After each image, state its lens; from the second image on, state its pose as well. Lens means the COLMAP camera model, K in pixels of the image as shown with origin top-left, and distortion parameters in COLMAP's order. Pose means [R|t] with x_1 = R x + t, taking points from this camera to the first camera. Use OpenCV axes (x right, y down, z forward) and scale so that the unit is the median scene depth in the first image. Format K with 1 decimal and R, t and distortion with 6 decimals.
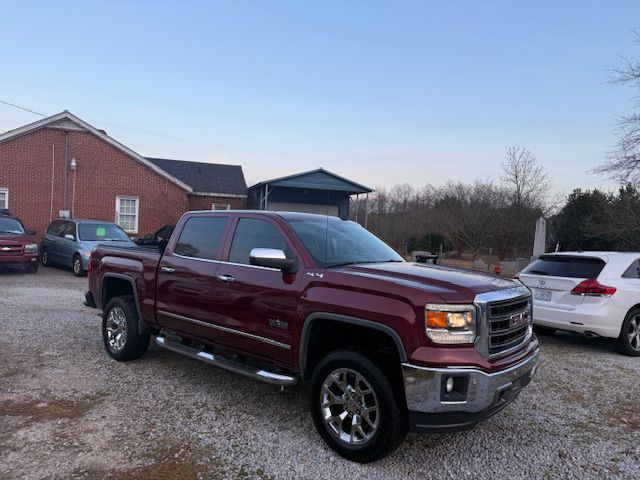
lens RADIAL K [[450.5, 0, 322.0], [0, 450.5, 238.9], [0, 0, 1]] dist [0.039801, -0.047066]
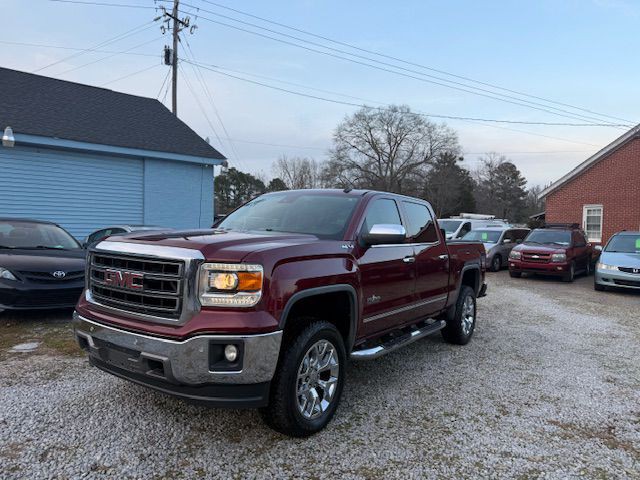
lens RADIAL K [[450.5, 0, 323.8], [0, 450.5, 243.5], [0, 0, 1]] dist [0.039801, -0.047066]
pose [[0.108587, -0.010626, -0.994030, 0.727370], [-0.044792, 0.998875, -0.015571, 0.060431], [0.993077, 0.046215, 0.107989, 0.708387]]
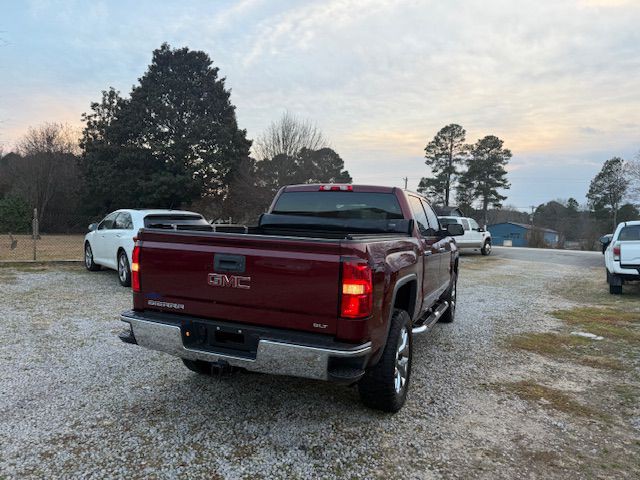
lens RADIAL K [[450.5, 0, 318.3], [0, 450.5, 238.5], [0, 0, 1]] dist [0.039801, -0.047066]
pose [[-0.289691, -0.092928, 0.952598, -0.912758], [-0.045965, 0.995478, 0.083132, -0.021966], [-0.956016, -0.019703, -0.292653, 1.172401]]
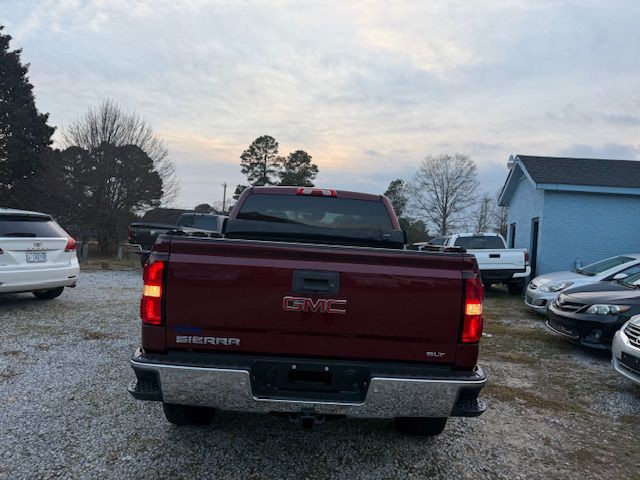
lens RADIAL K [[450.5, 0, 318.9], [0, 450.5, 246.8], [0, 0, 1]] dist [0.039801, -0.047066]
pose [[-0.655797, -0.097936, 0.748558, -0.709671], [-0.081944, 0.994926, 0.058379, -0.002980], [-0.750477, -0.023055, -0.660494, 1.368401]]
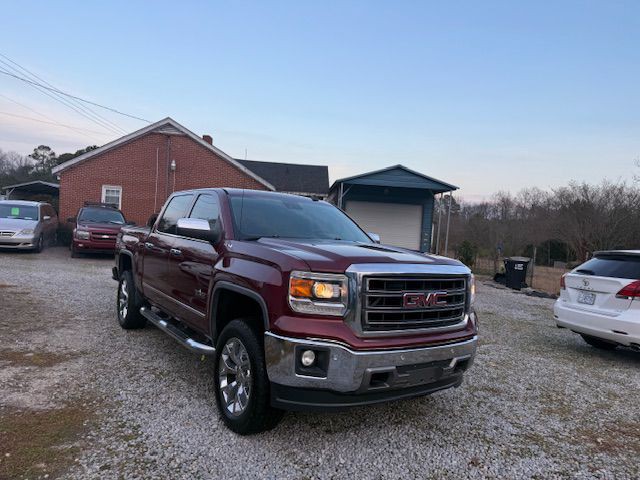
lens RADIAL K [[450.5, 0, 317.3], [0, 450.5, 242.6], [0, 0, 1]] dist [0.039801, -0.047066]
pose [[0.964694, 0.029214, -0.261747, 0.254668], [-0.029987, 0.999550, 0.001043, 0.040006], [0.261660, 0.006843, 0.965136, 0.053739]]
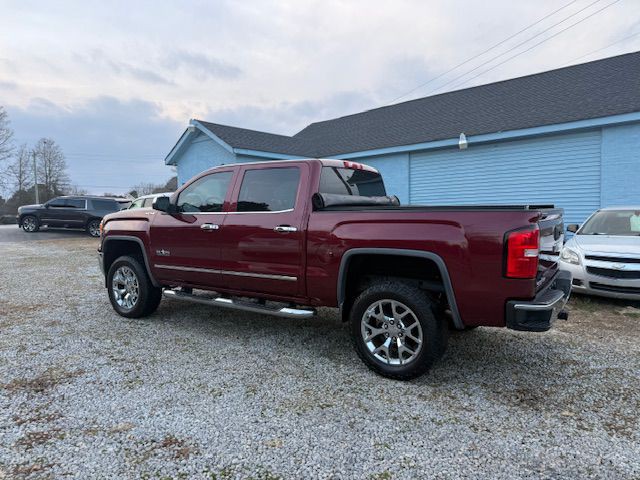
lens RADIAL K [[450.5, 0, 319.7], [0, 450.5, 248.7], [0, 0, 1]] dist [0.039801, -0.047066]
pose [[-0.992528, -0.029069, -0.118503, -0.045924], [-0.040741, 0.994421, 0.097297, 0.024062], [0.115013, 0.101398, -0.988175, 1.684049]]
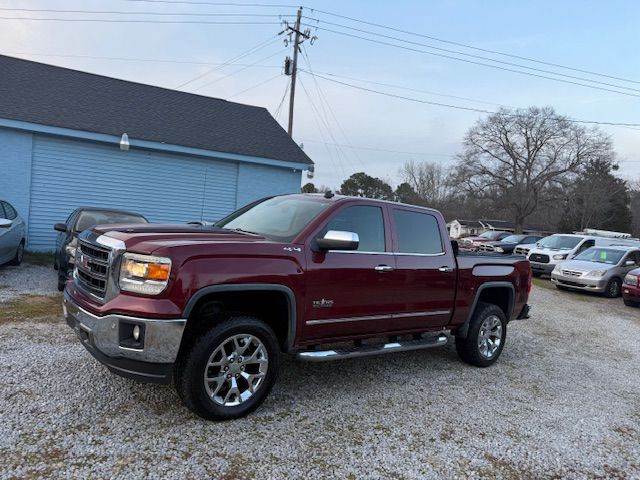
lens RADIAL K [[450.5, 0, 320.6], [0, 450.5, 242.5], [0, 0, 1]] dist [0.039801, -0.047066]
pose [[-0.177845, -0.024255, -0.983760, 0.741739], [-0.116766, 0.993154, -0.003378, 0.042983], [0.977107, 0.114269, -0.179459, 0.939639]]
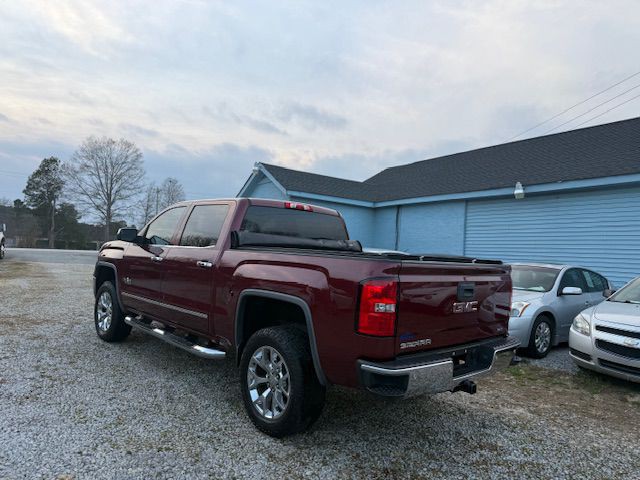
lens RADIAL K [[450.5, 0, 318.3], [0, 450.5, 249.2], [0, 0, 1]] dist [0.039801, -0.047066]
pose [[-0.988081, -0.105023, 0.112546, -0.314170], [-0.103705, 0.994454, 0.017518, 0.009402], [-0.113762, 0.005637, -0.993492, 1.663710]]
